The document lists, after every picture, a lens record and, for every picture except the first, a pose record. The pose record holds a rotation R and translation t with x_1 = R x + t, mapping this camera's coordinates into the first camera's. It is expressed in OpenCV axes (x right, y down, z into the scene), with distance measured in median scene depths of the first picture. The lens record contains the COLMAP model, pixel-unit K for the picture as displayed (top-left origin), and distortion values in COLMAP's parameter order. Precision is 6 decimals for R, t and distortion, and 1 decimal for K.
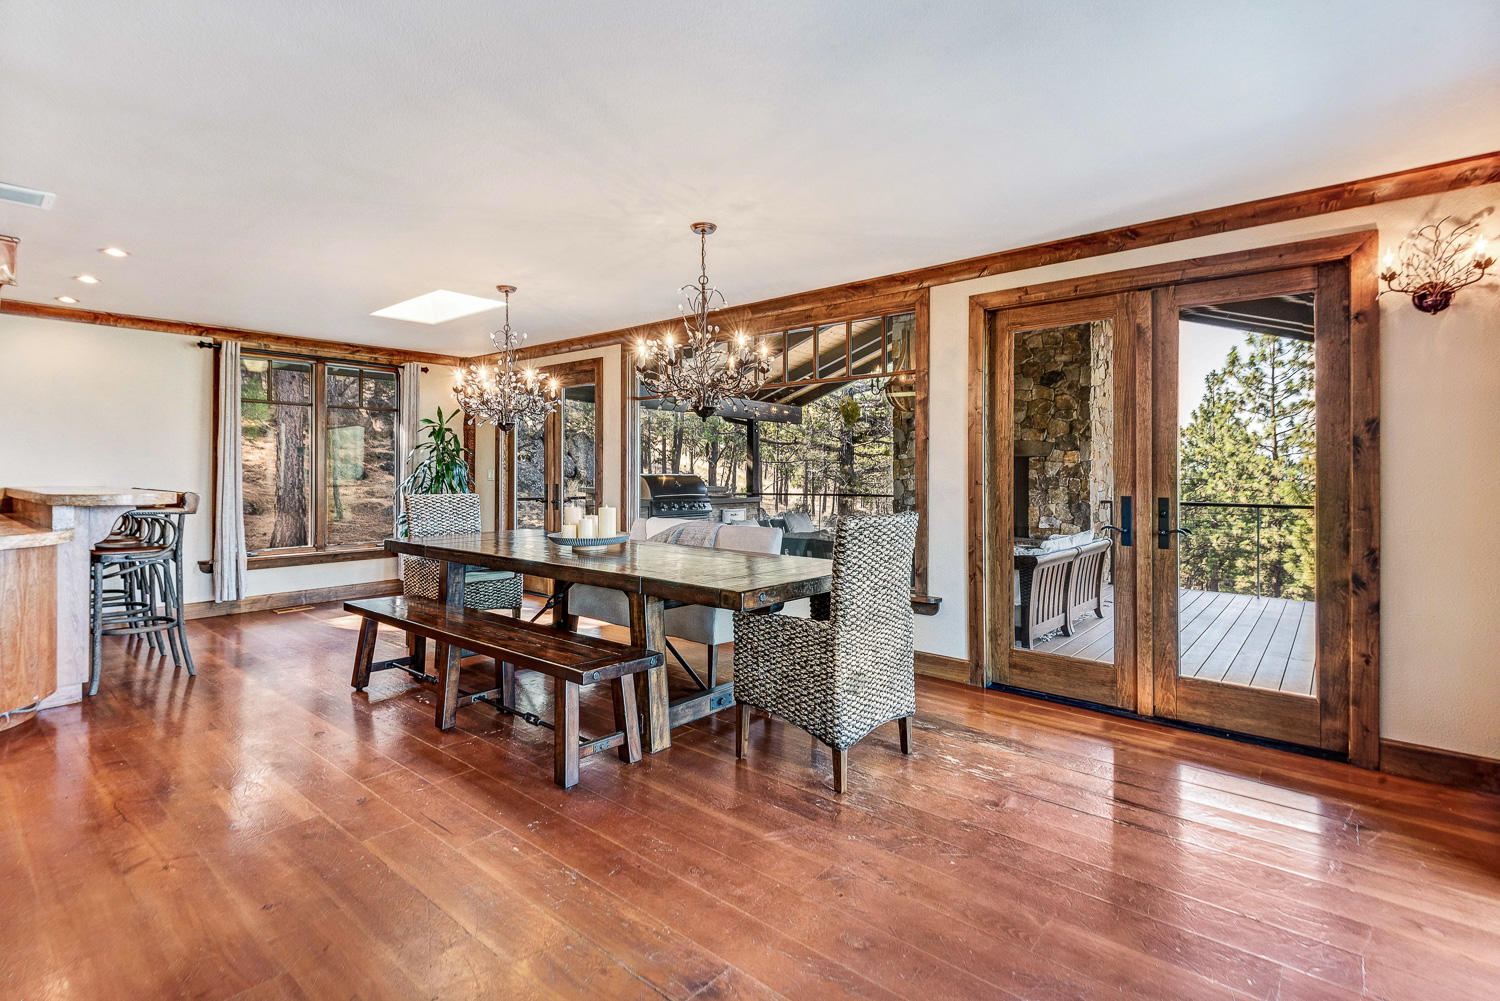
lens RADIAL K [[710.0, 0, 742.4], [0, 710.0, 481.8], [0, 0, 1]] dist [0.006140, -0.000033]
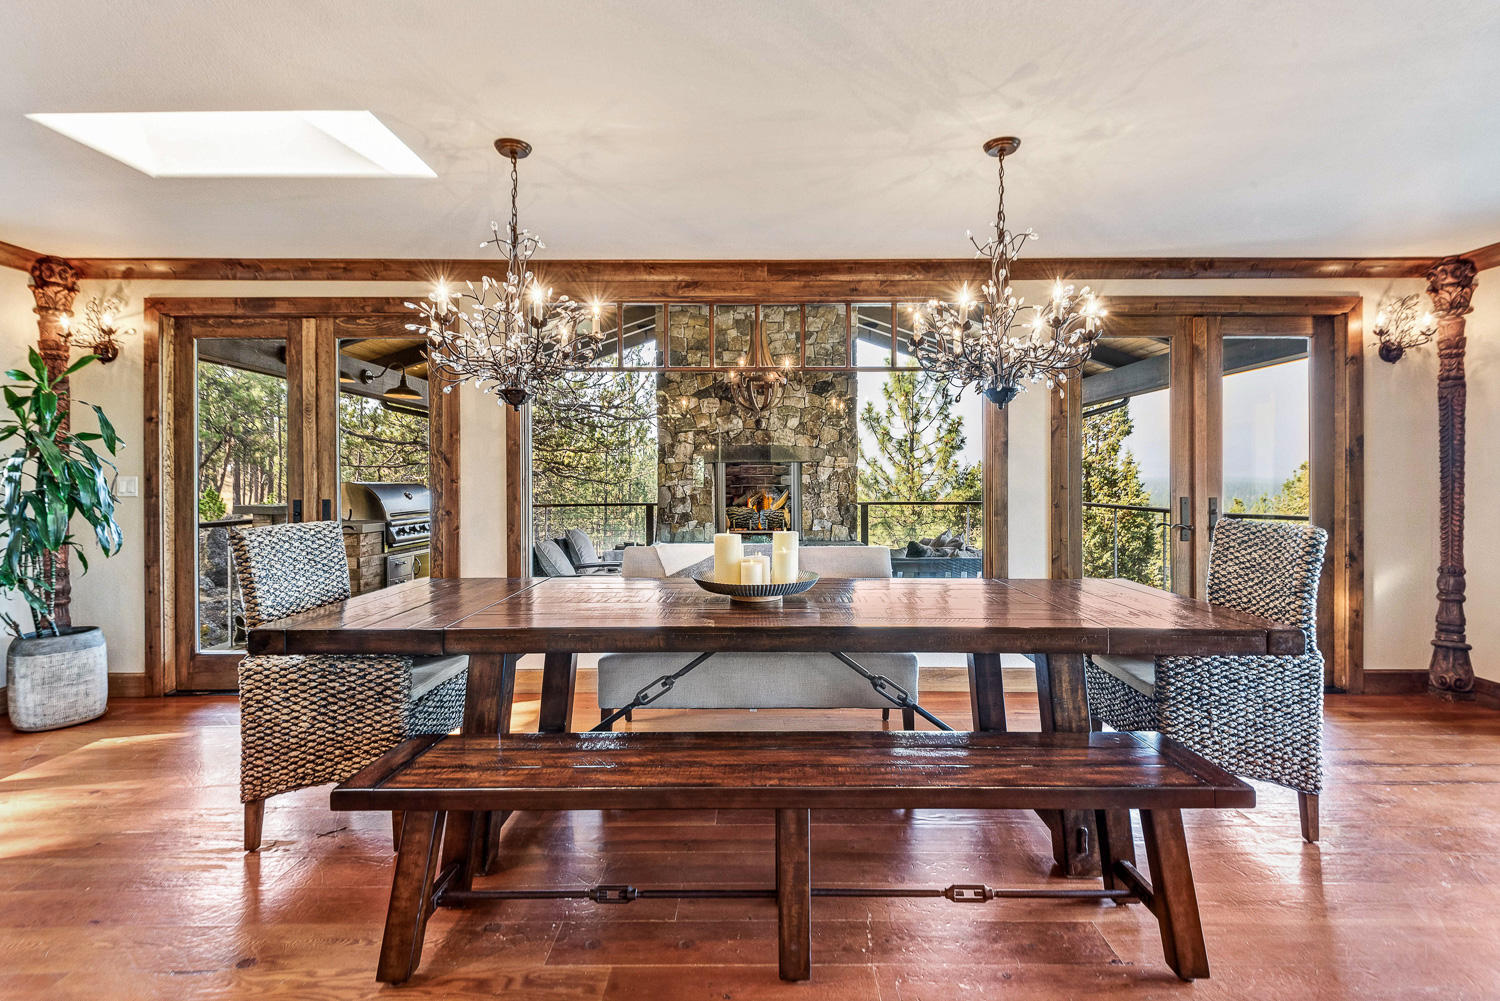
lens RADIAL K [[710.0, 0, 742.4], [0, 710.0, 481.8], [0, 0, 1]] dist [0.006140, -0.000033]
pose [[0.770677, -0.006914, 0.637188, -0.640535], [0.011759, 0.999925, -0.003372, -0.008068], [-0.637117, 0.010092, 0.770701, 0.515555]]
